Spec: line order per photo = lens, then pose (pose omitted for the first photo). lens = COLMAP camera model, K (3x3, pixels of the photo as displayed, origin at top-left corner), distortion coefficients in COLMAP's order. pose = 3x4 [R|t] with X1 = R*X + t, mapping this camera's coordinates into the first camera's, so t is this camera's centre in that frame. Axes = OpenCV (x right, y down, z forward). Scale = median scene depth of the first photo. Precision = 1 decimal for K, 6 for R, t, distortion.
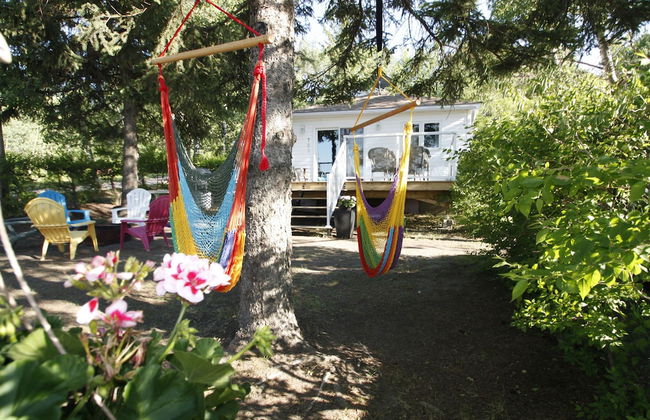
lens RADIAL K [[435.3, 0, 325.0], [0, 435.3, 210.0], [0, 0, 1]] dist [0.000146, 0.000063]
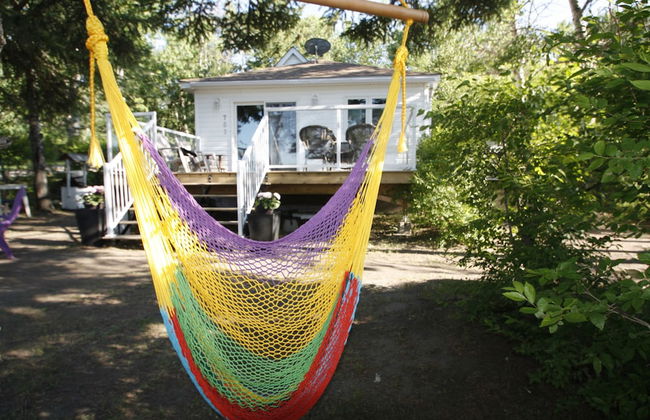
lens RADIAL K [[464.8, 0, 325.0], [0, 464.8, 210.0], [0, 0, 1]] dist [-0.028144, 0.000104]
pose [[0.991659, -0.012241, 0.128306, 0.045099], [0.010286, 0.999821, 0.015885, -0.014381], [-0.128478, -0.014432, 0.991607, 0.242545]]
